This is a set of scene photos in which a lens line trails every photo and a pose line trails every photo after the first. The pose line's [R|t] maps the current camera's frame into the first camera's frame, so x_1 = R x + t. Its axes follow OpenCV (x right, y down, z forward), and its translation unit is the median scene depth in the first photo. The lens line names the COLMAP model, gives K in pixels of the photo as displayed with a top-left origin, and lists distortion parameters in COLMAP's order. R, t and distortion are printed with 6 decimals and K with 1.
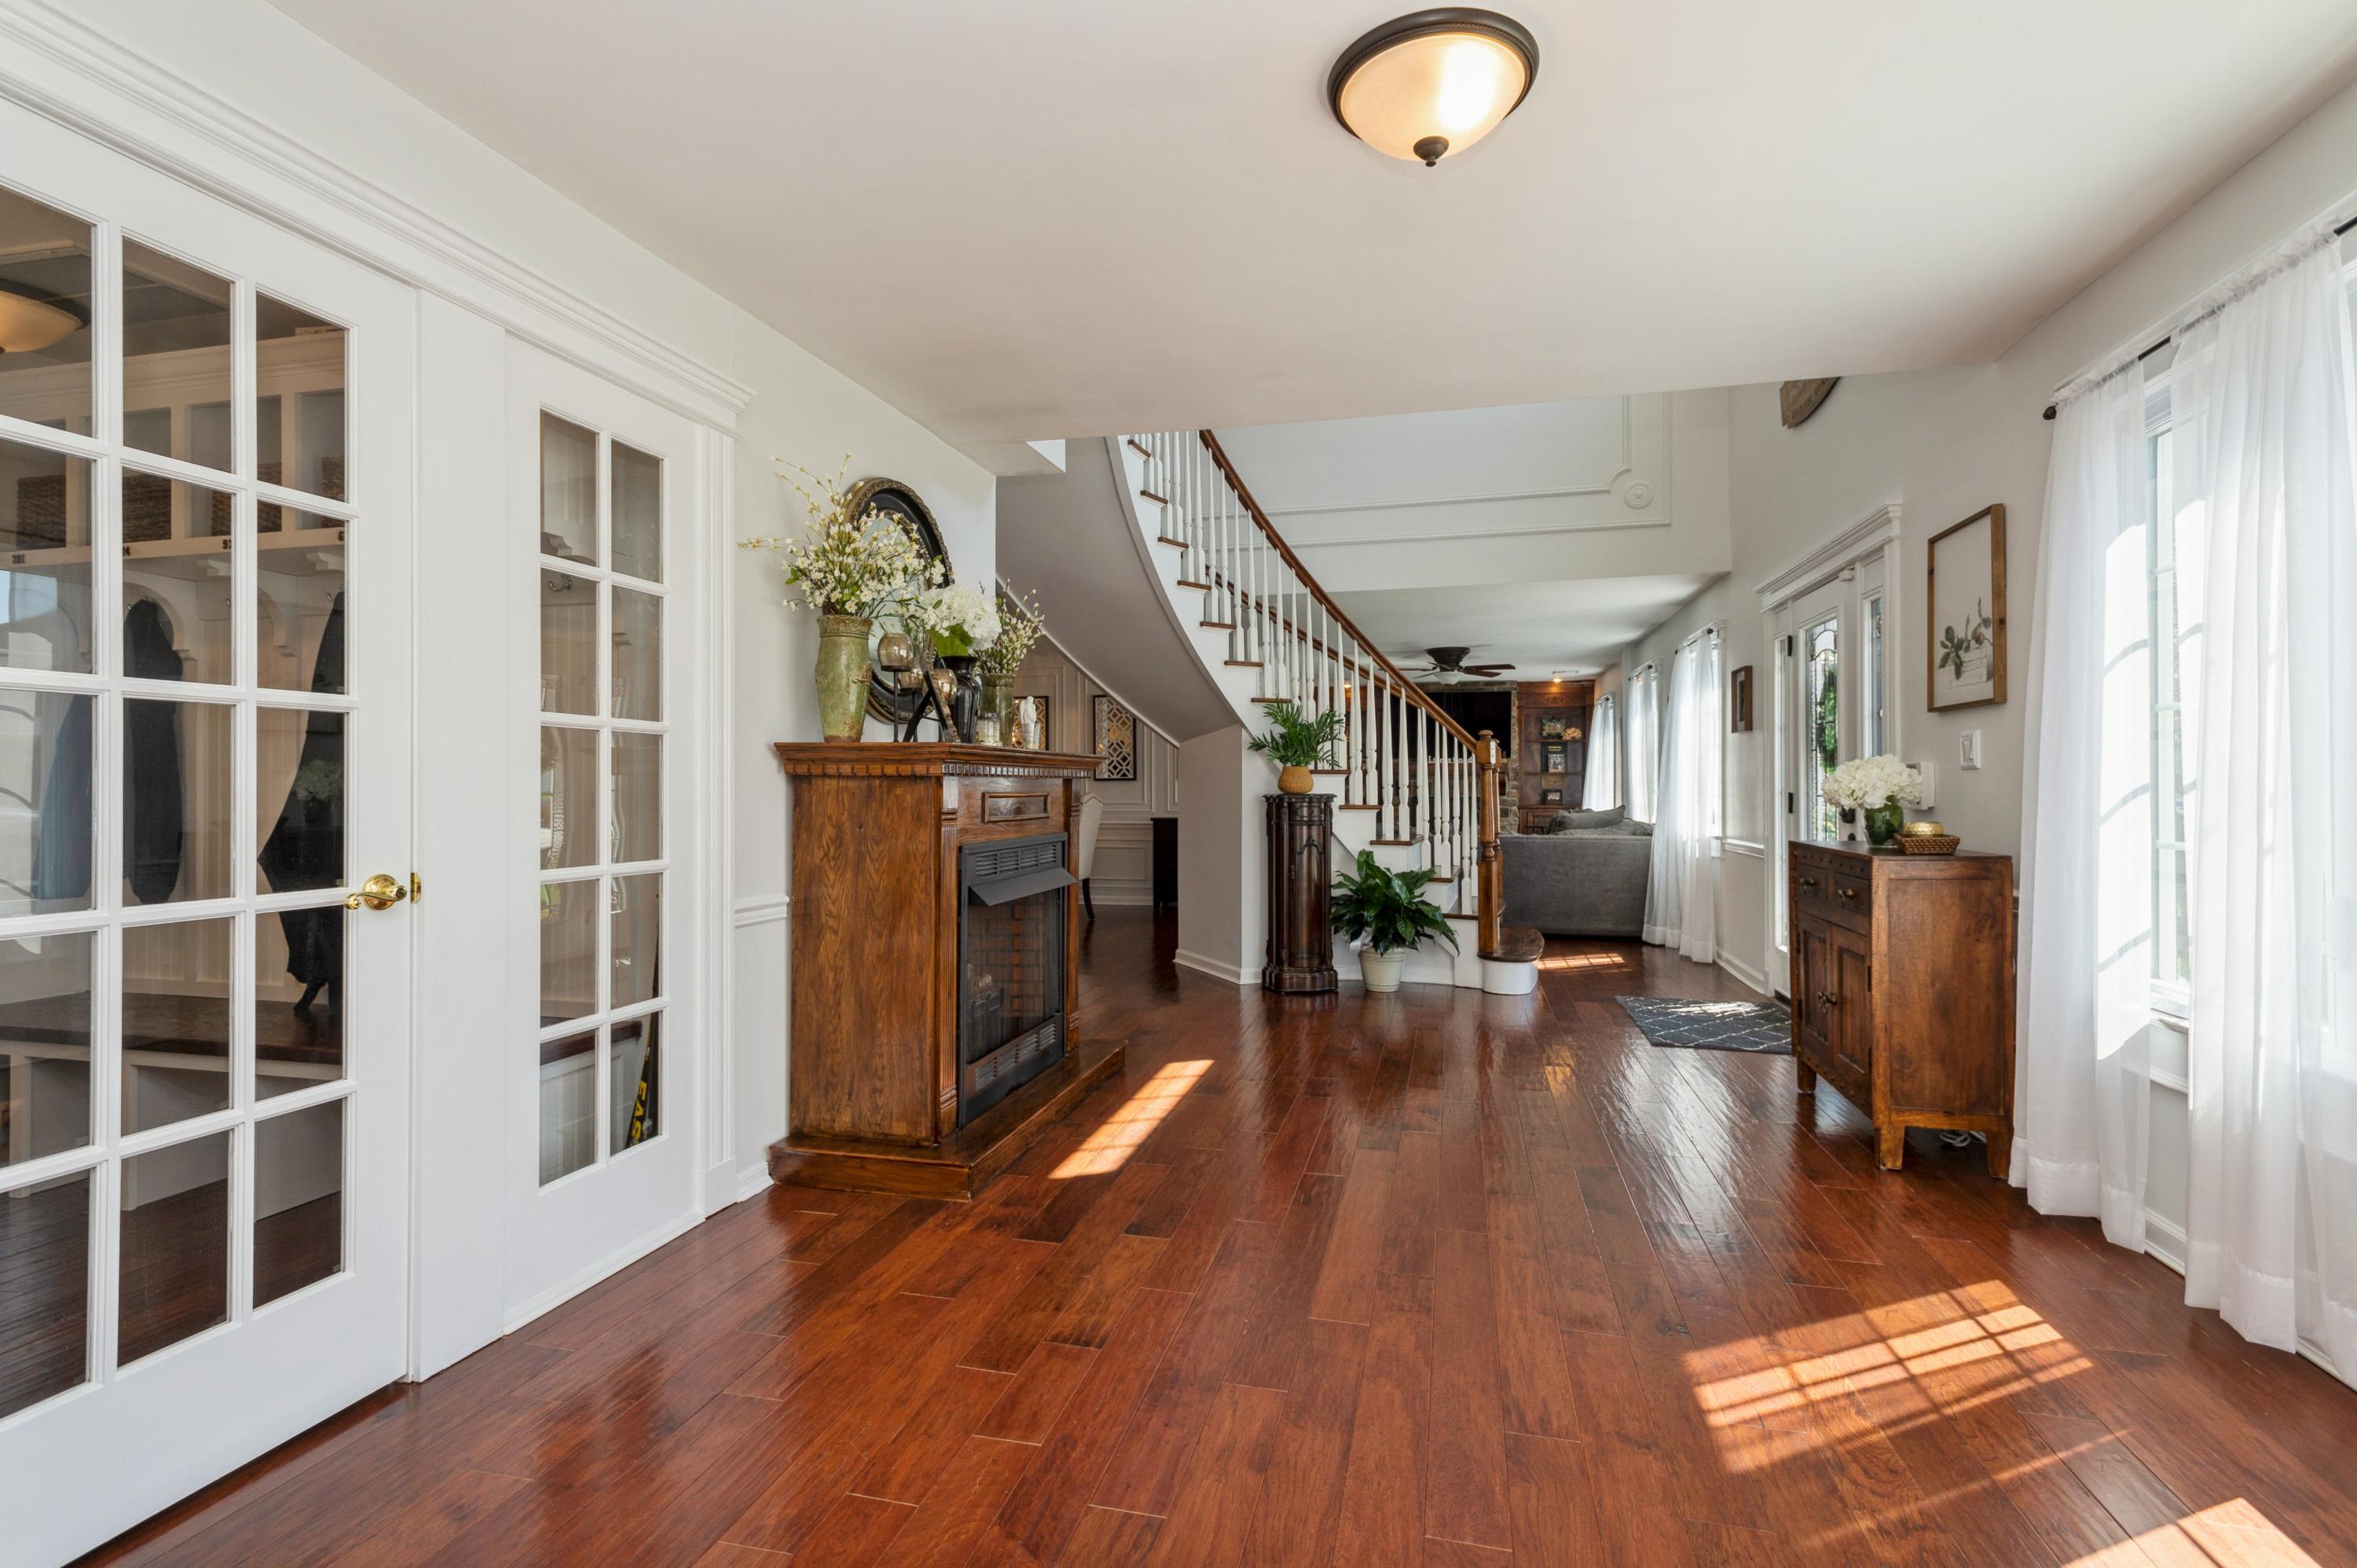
lens RADIAL K [[1109.7, 0, 1180.8], [0, 1109.7, 765.4], [0, 0, 1]] dist [0.018118, -0.004081]
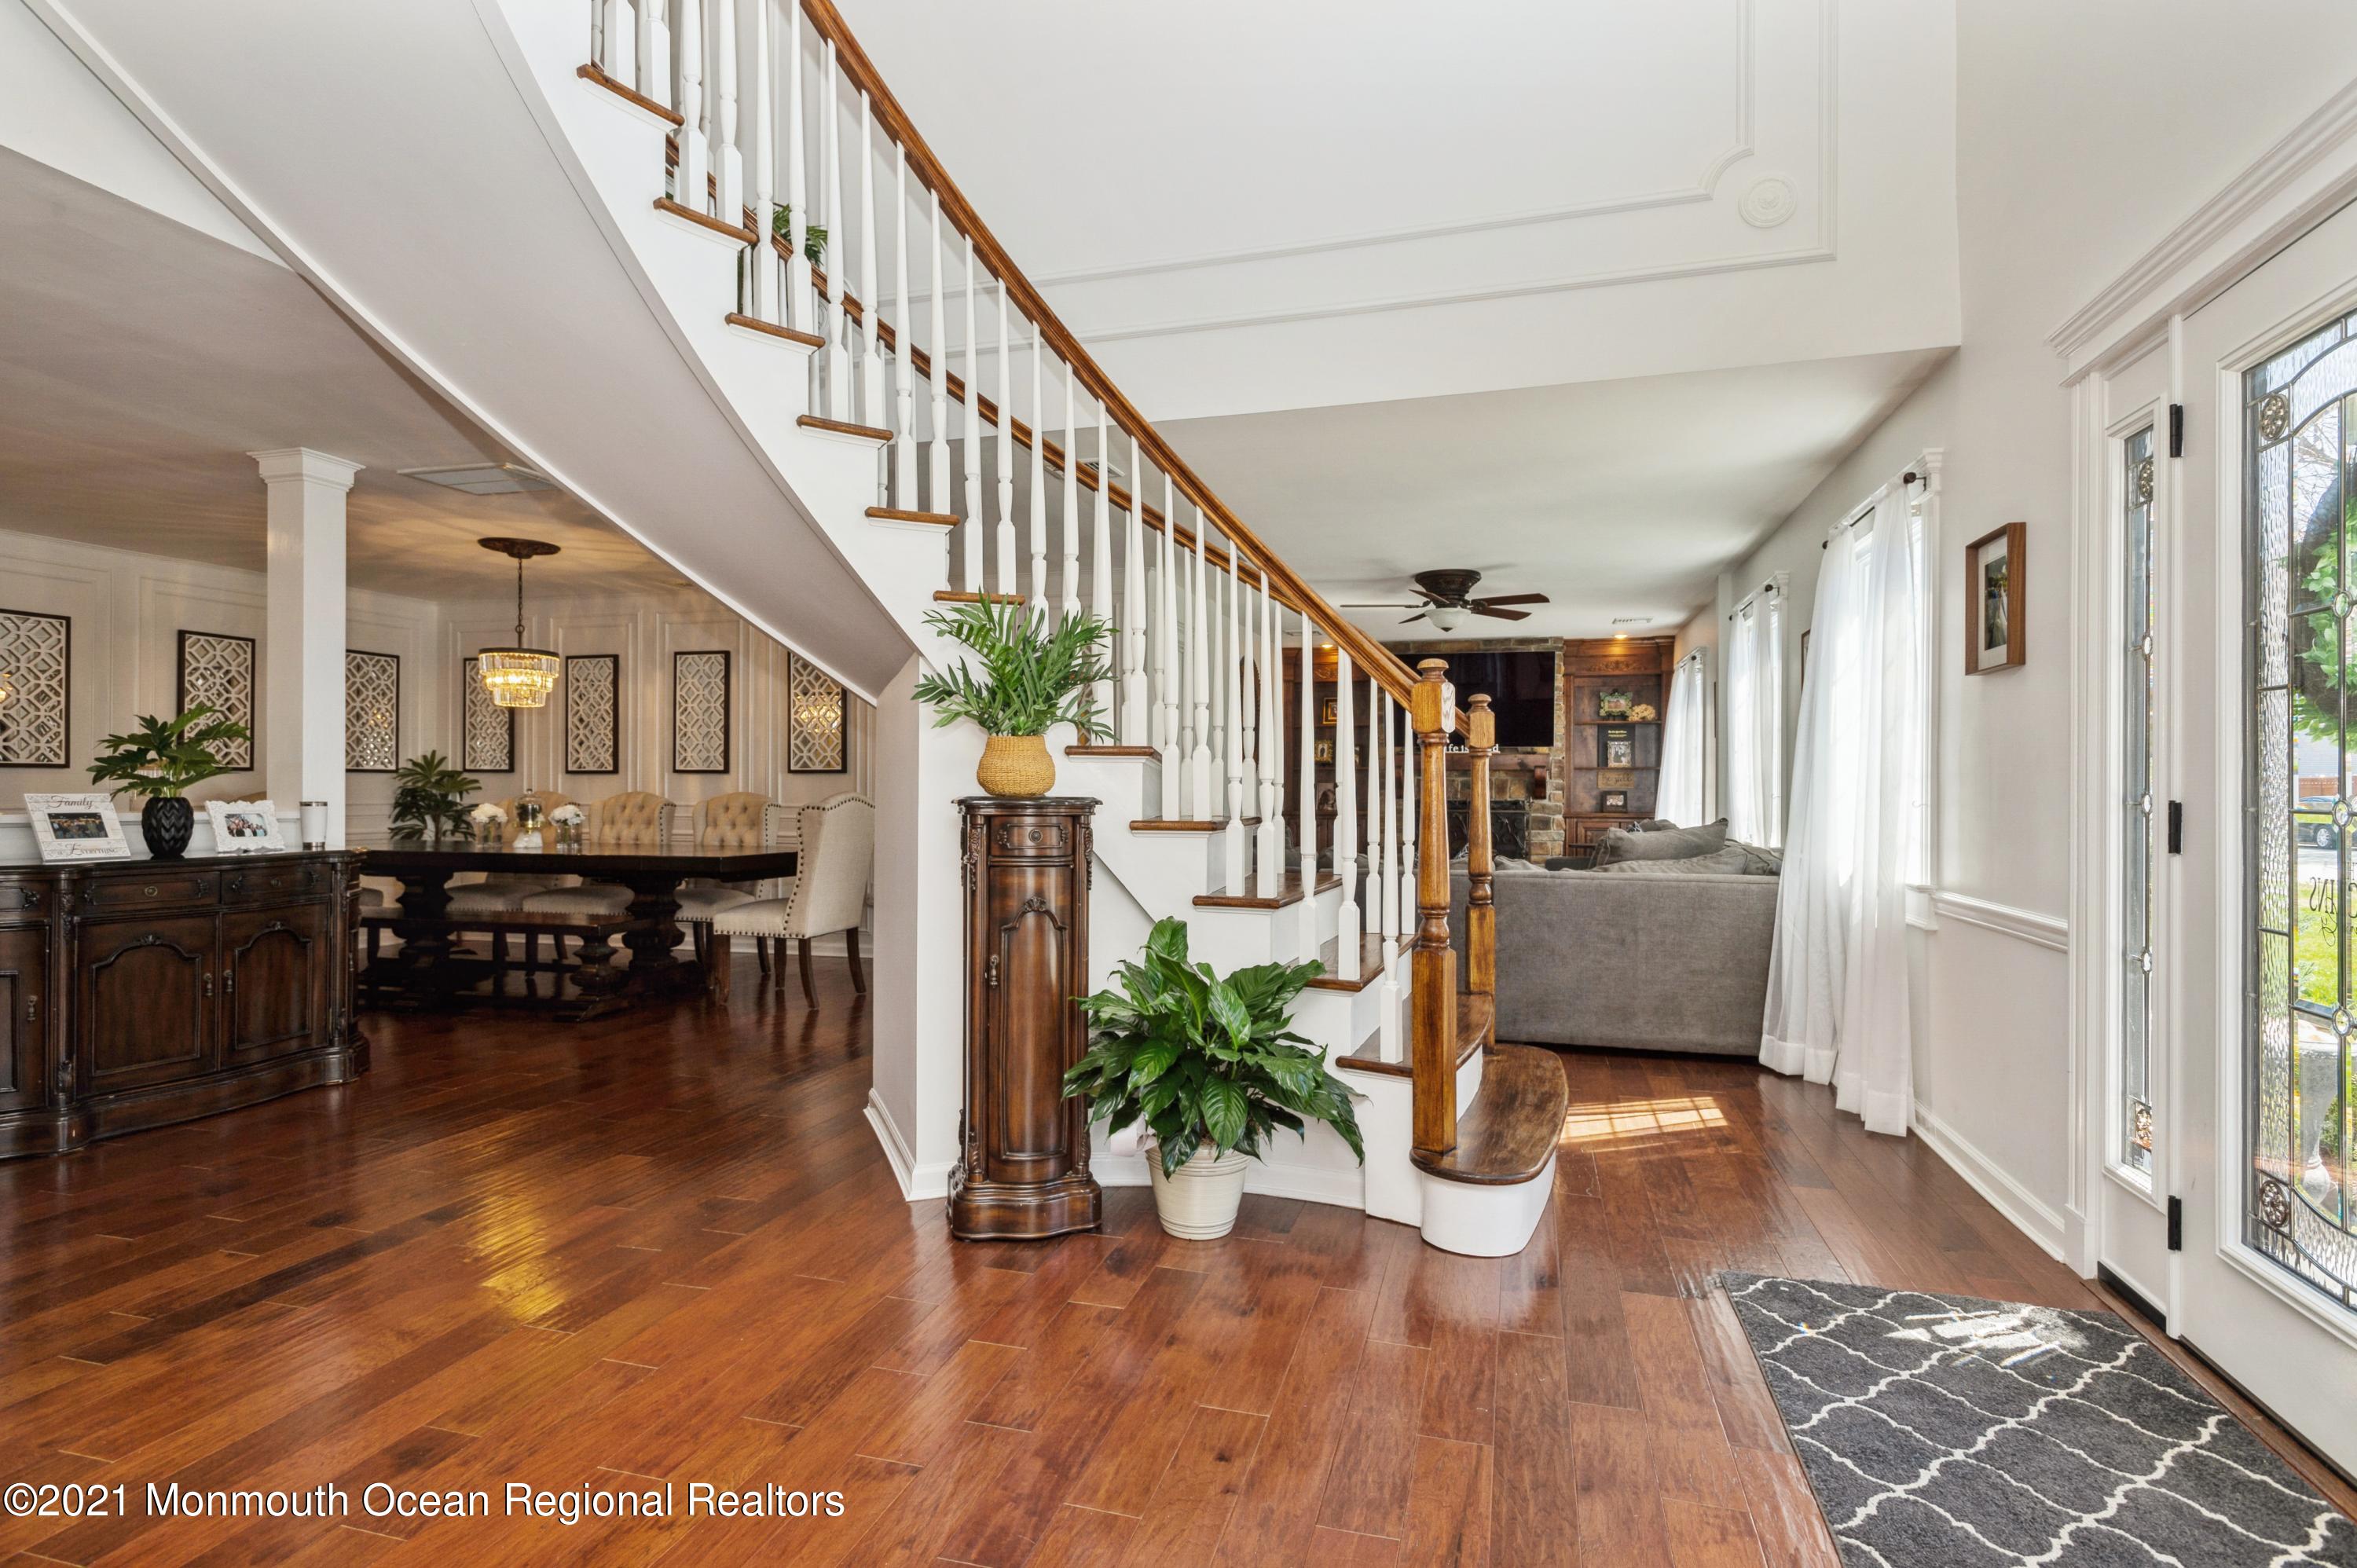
lens RADIAL K [[1173.5, 0, 1185.0], [0, 1173.5, 785.7], [0, 0, 1]] dist [0.000662, -0.000099]
pose [[0.999310, 0.005031, -0.036799, 0.154223], [-0.004352, 0.999819, 0.018504, 0.009509], [0.036885, -0.018331, 0.999151, 0.419391]]
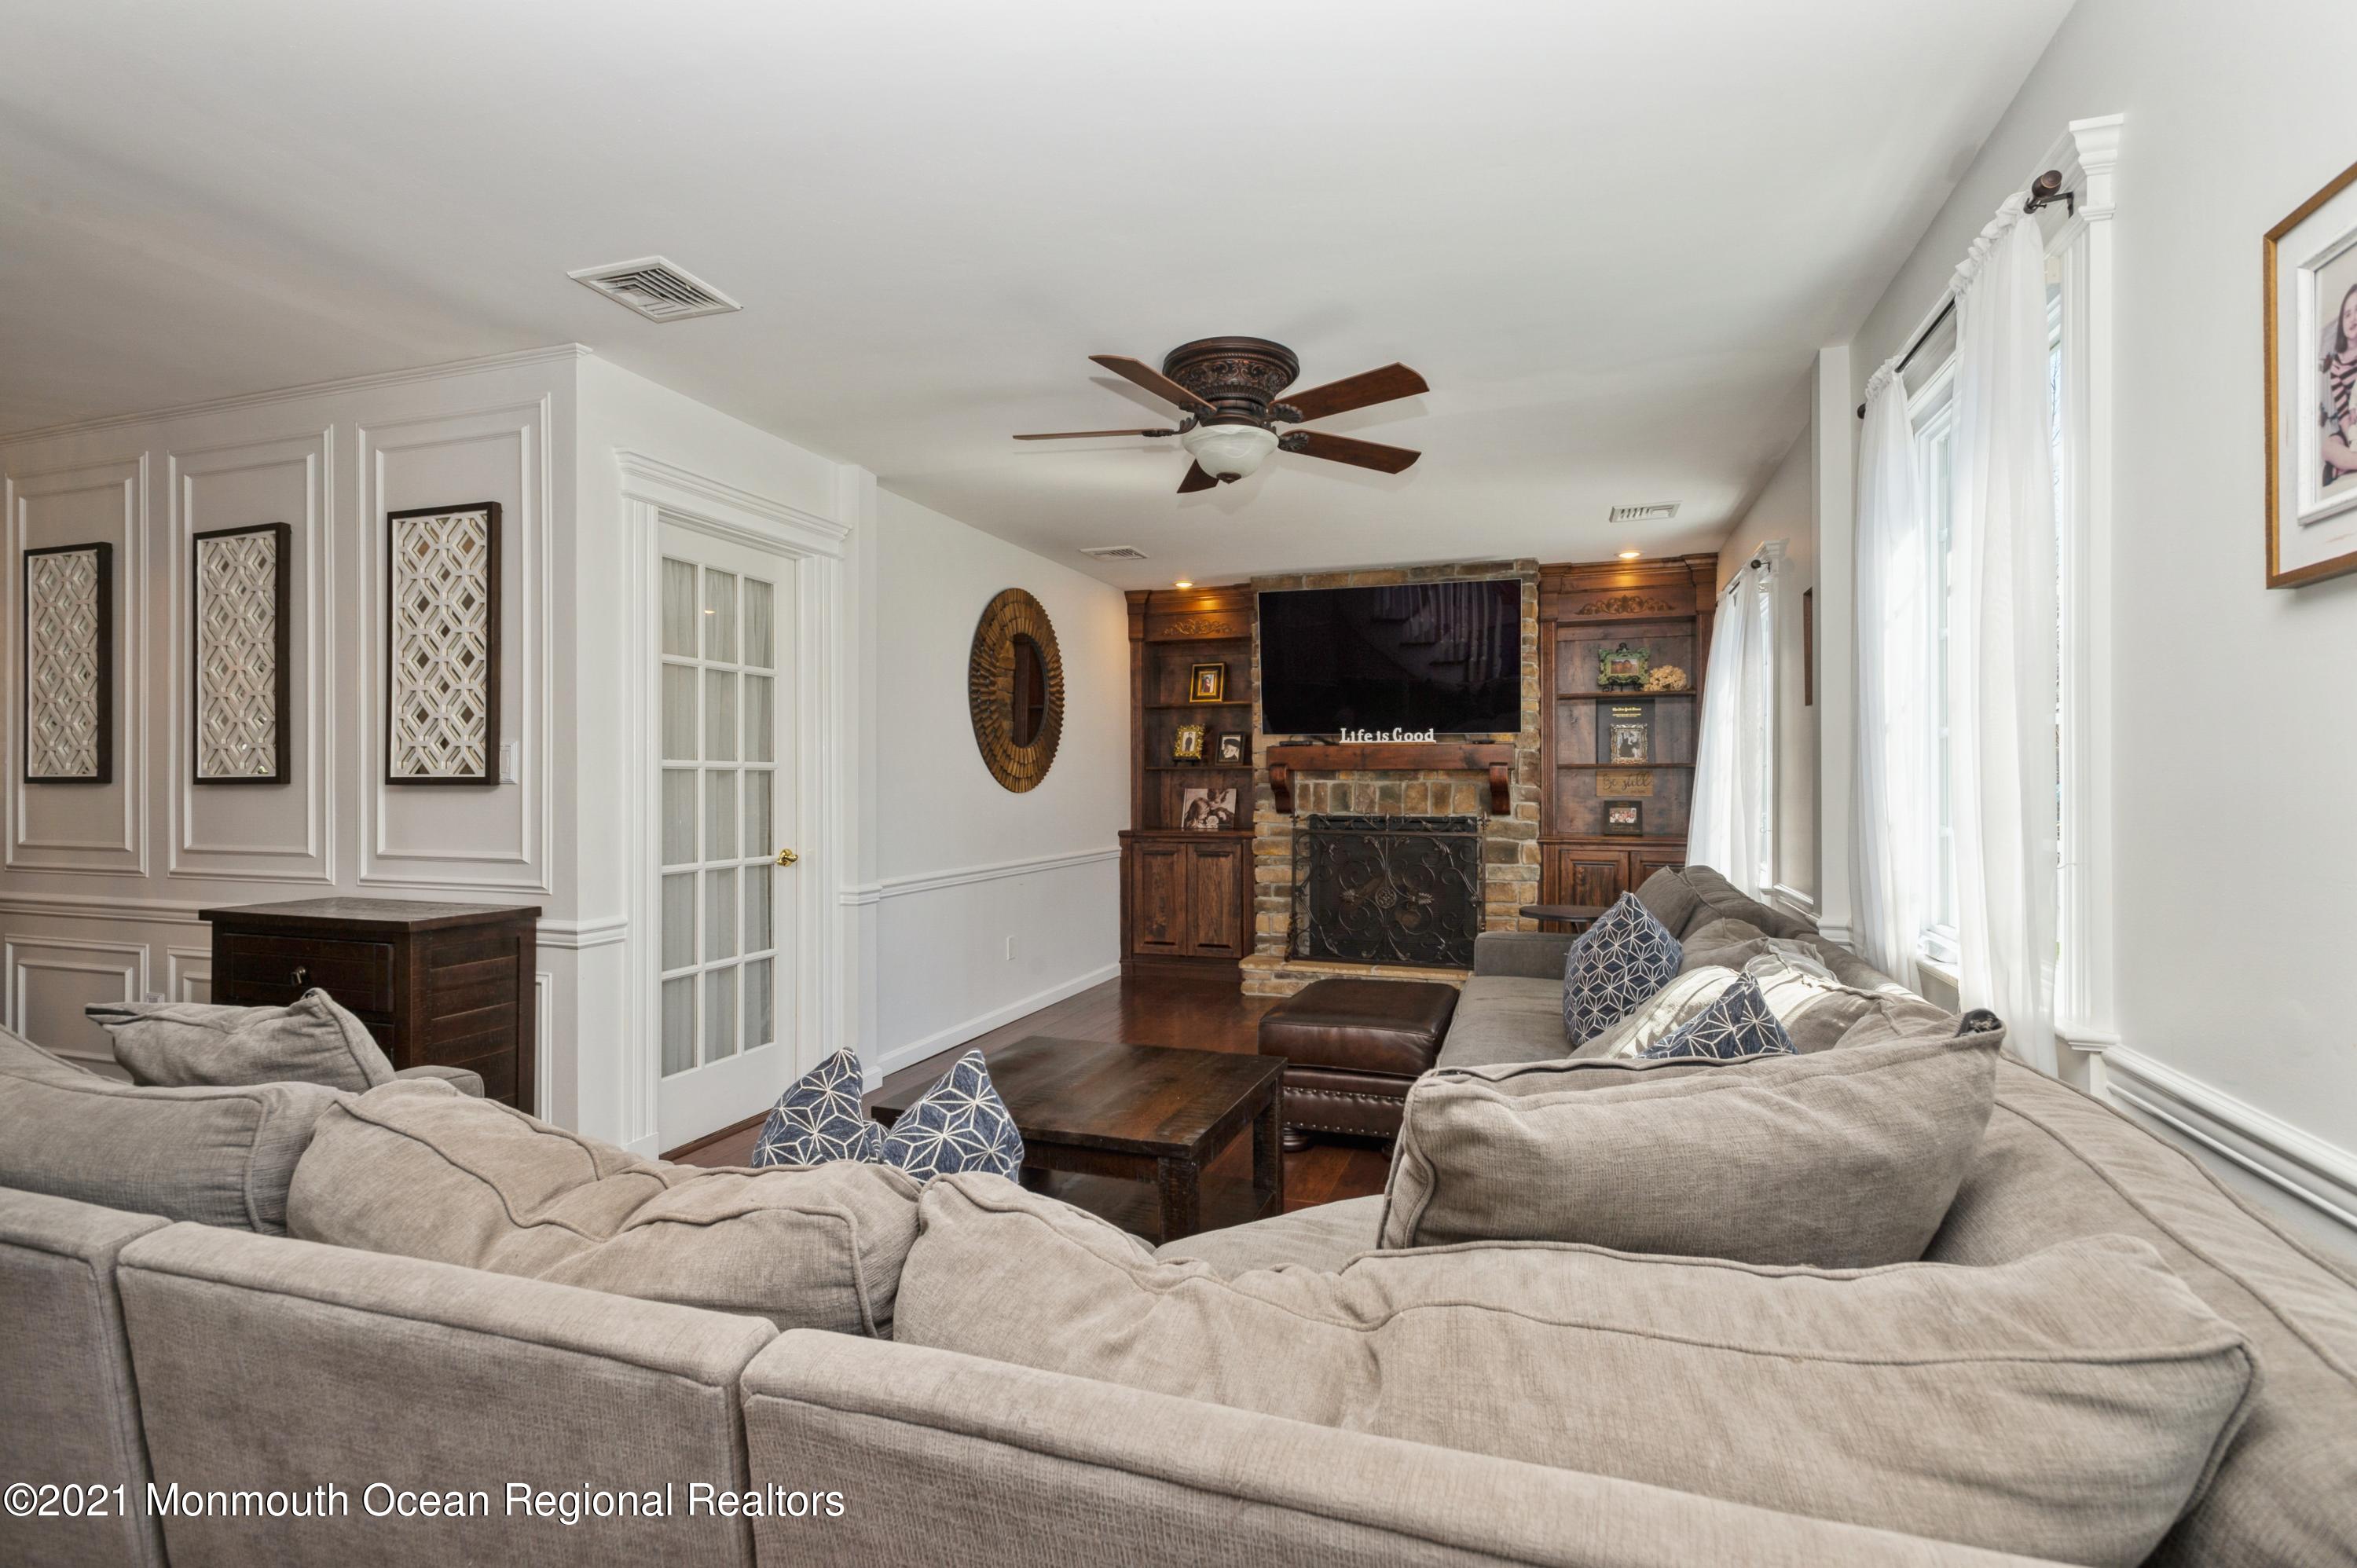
lens RADIAL K [[1109.7, 0, 1169.7], [0, 1109.7, 768.2], [0, 0, 1]] dist [0.018118, -0.004081]
pose [[0.995298, 0.002112, -0.096833, 0.341718], [-0.000952, 0.999927, 0.012025, 0.004722], [0.096852, -0.011877, 0.995228, 0.926730]]
